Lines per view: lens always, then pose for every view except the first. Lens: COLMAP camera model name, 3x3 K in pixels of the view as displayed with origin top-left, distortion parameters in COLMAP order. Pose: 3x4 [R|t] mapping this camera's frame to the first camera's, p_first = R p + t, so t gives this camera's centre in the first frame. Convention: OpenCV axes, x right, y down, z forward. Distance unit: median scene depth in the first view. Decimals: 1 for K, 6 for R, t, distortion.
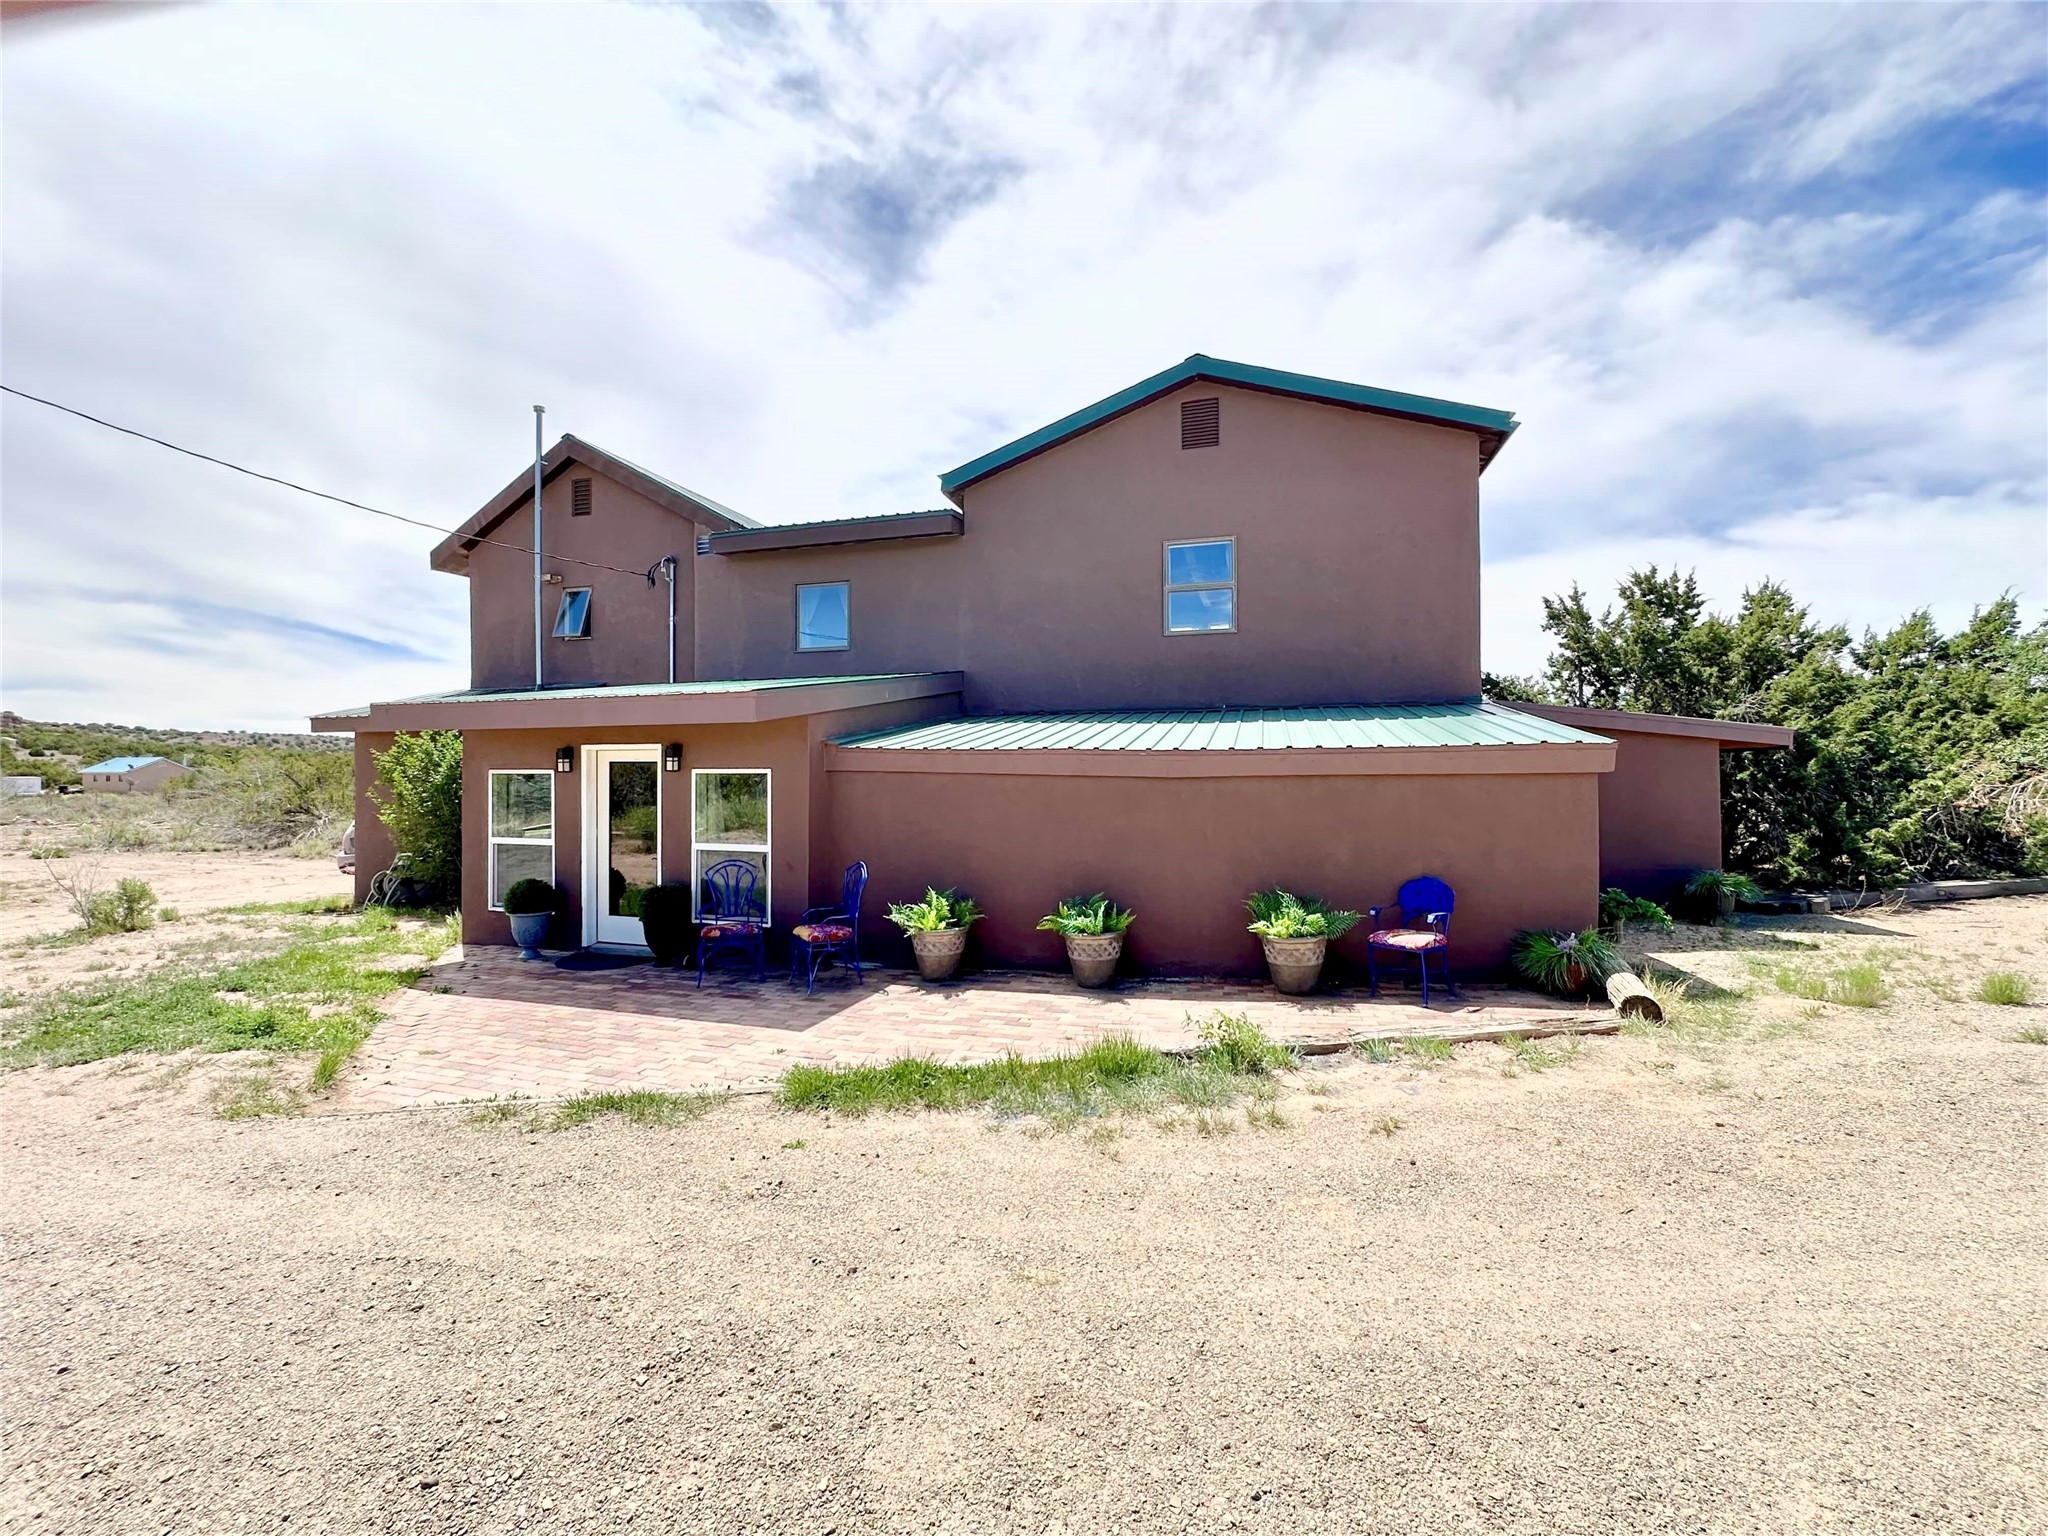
lens RADIAL K [[818.8, 0, 1026.1], [0, 818.8, 762.6], [0, 0, 1]] dist [-0.000232, -0.000392]
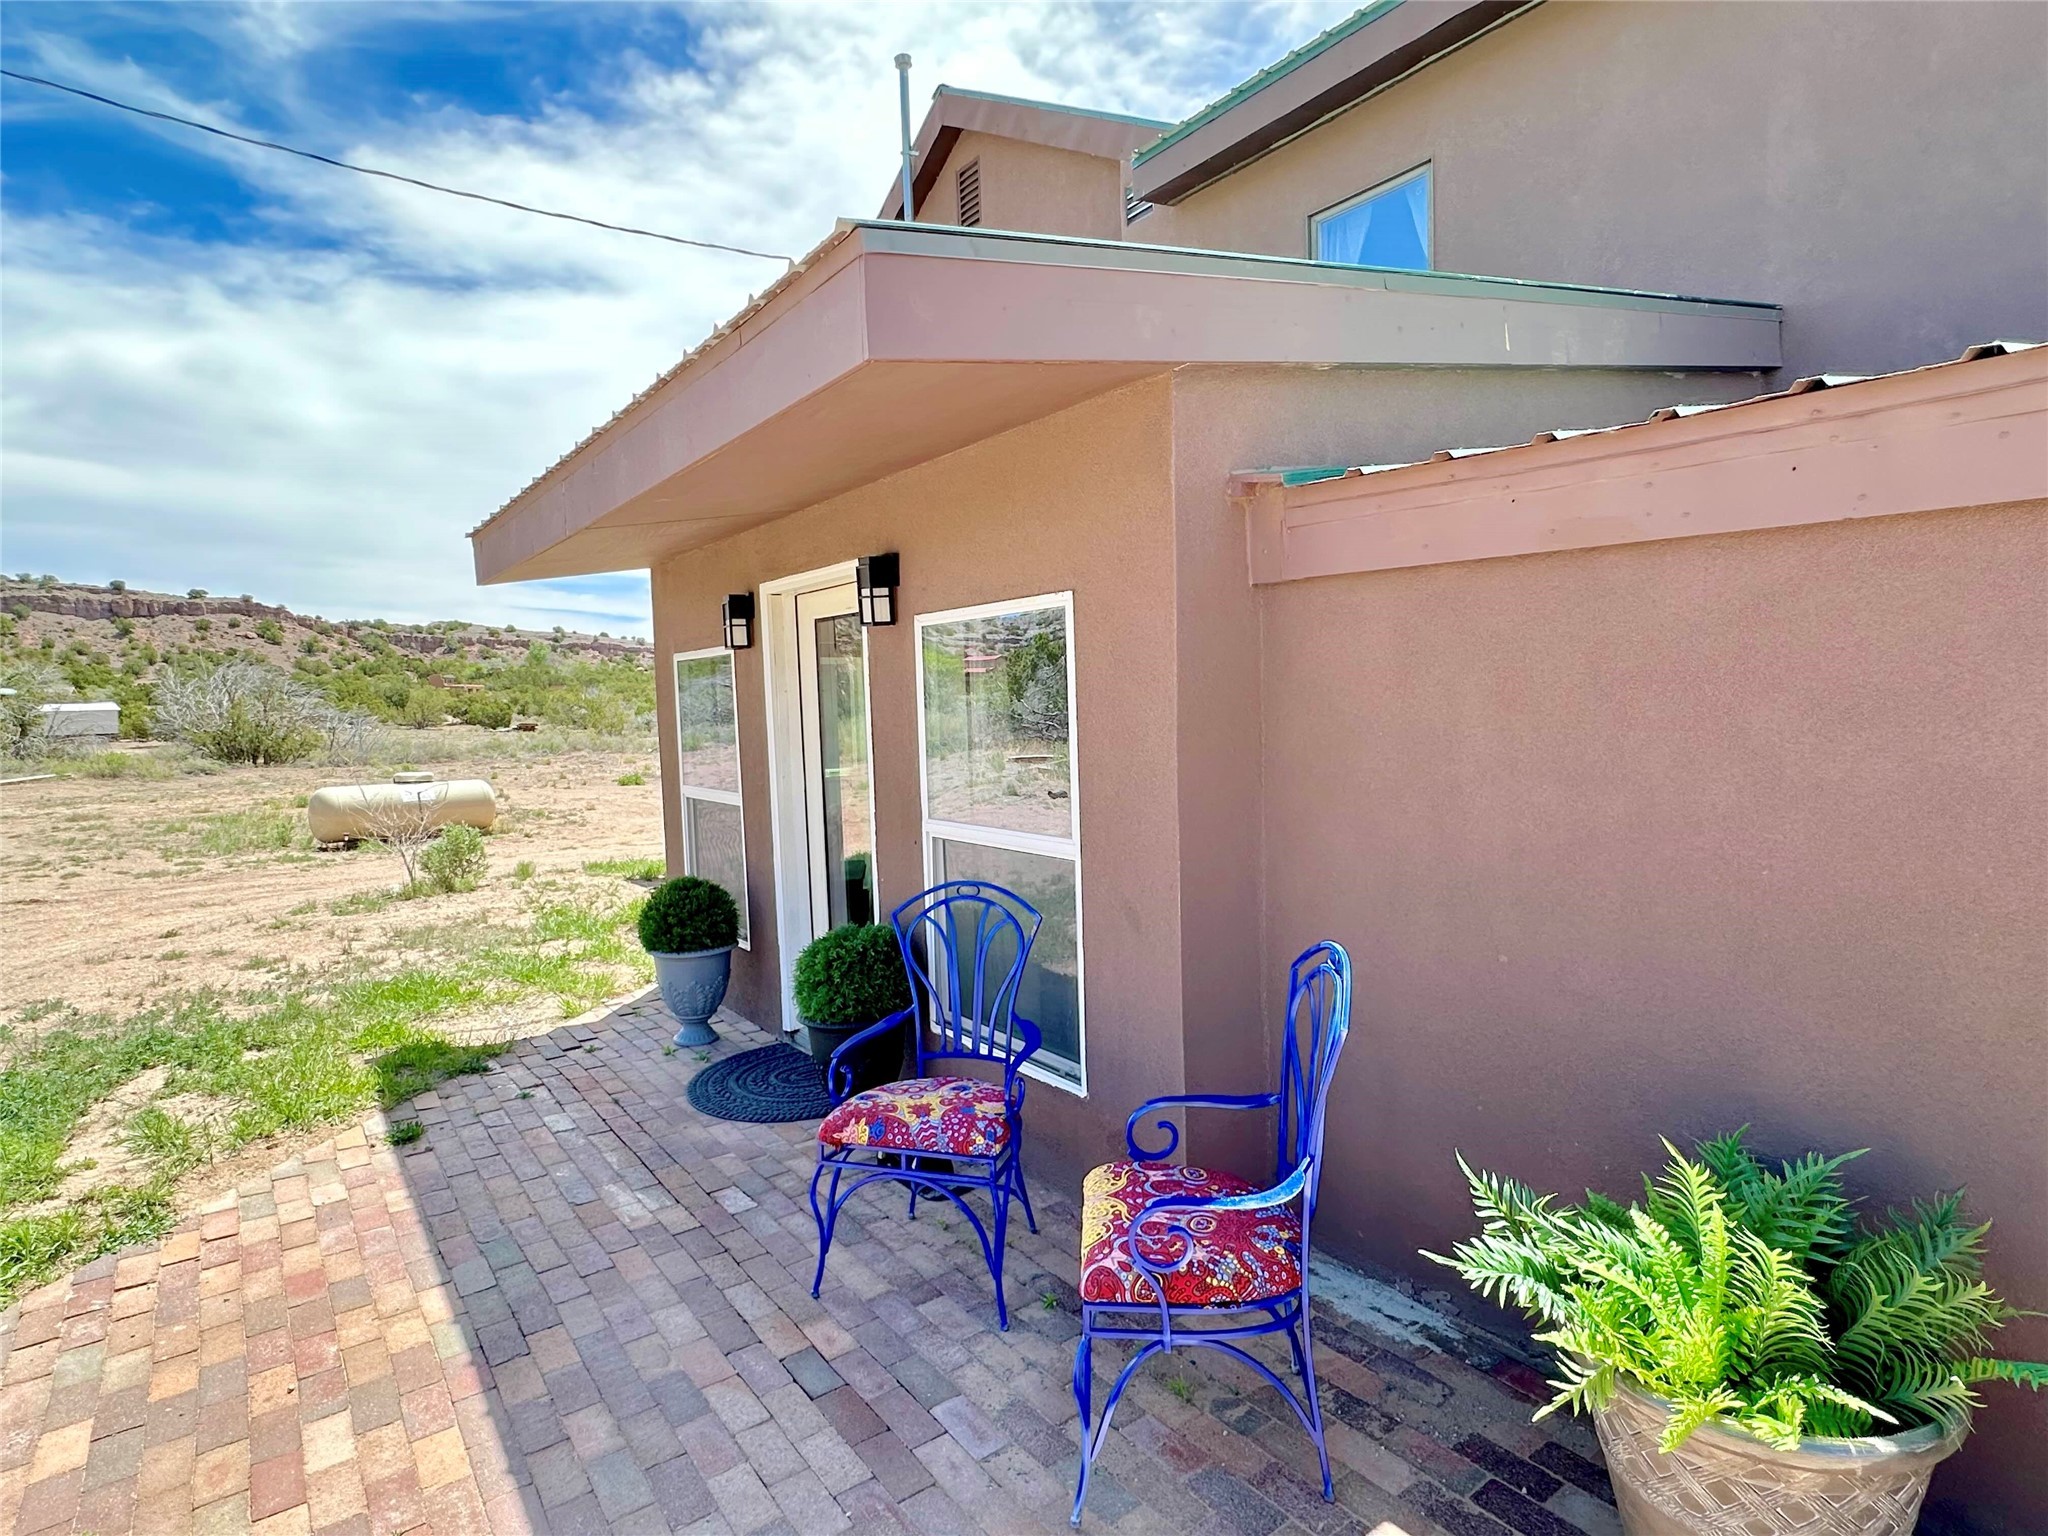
lens RADIAL K [[1052.3, 0, 1024.0], [0, 1052.3, 768.0], [0, 0, 1]] dist [-0.004140, -0.001873]
pose [[0.796618, 0.018243, -0.604208, -0.087616], [0.037058, 0.996191, 0.078937, 0.040632], [0.603346, -0.085274, 0.792907, 0.662936]]
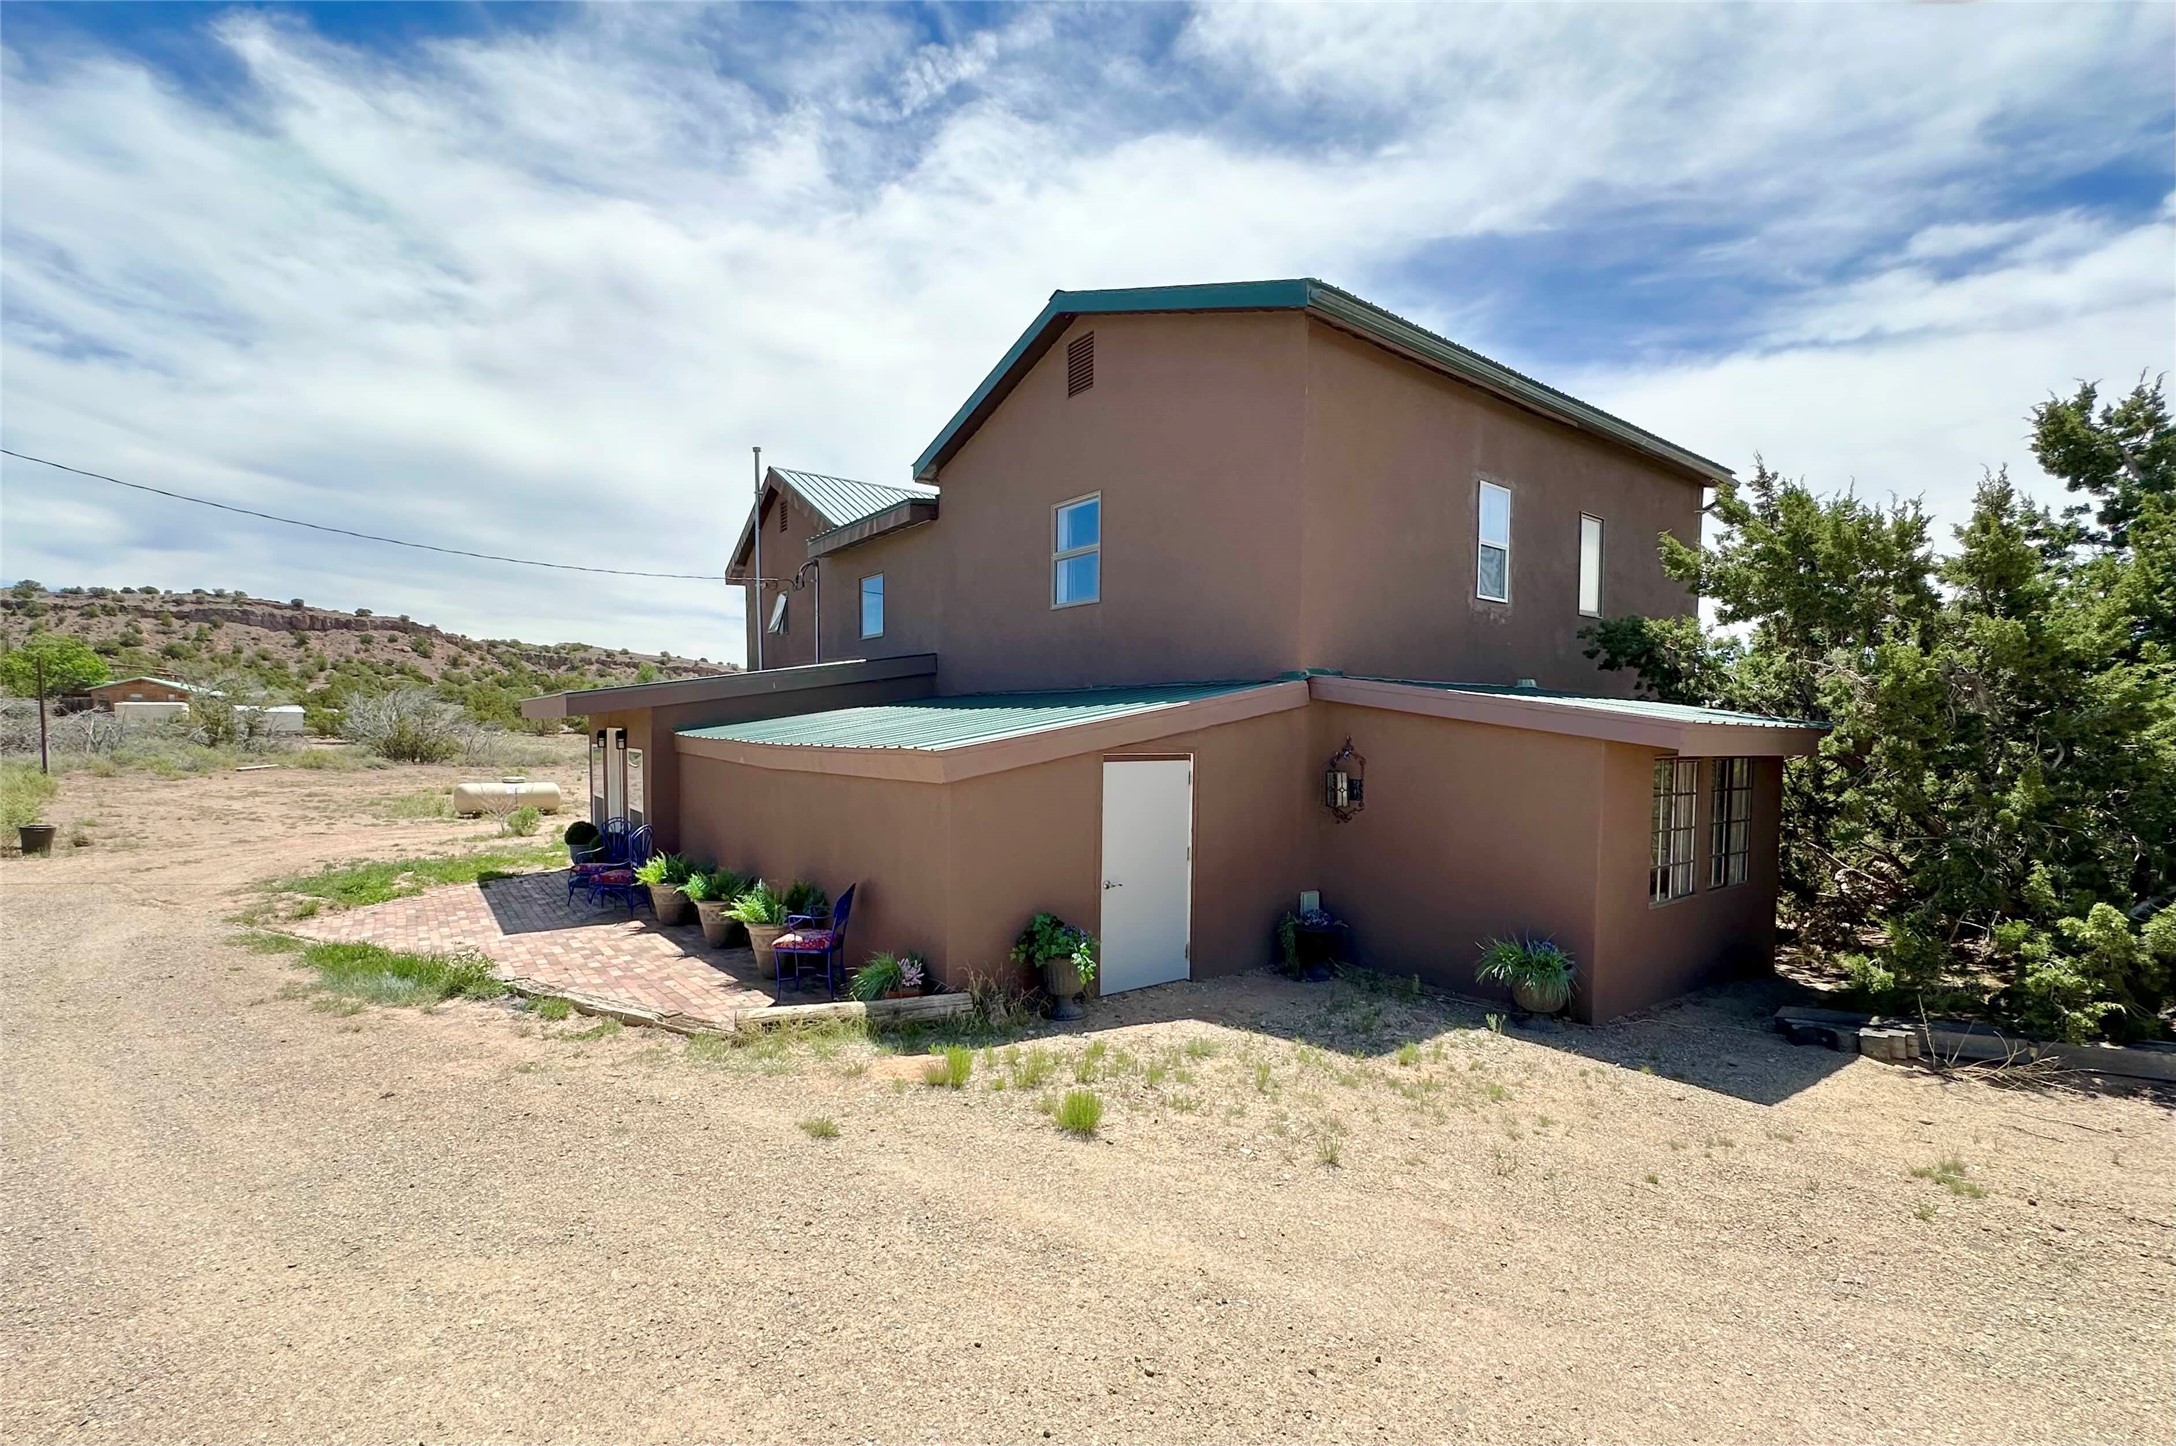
lens RADIAL K [[948.3, 0, 1075.5], [0, 948.3, 772.1], [0, 0, 1]] dist [-0.001953, -0.000137]
pose [[0.787811, 0.042353, -0.614459, 1.147141], [-0.005465, 0.998074, 0.061788, -0.053714], [0.615893, -0.045319, 0.786525, 0.231017]]
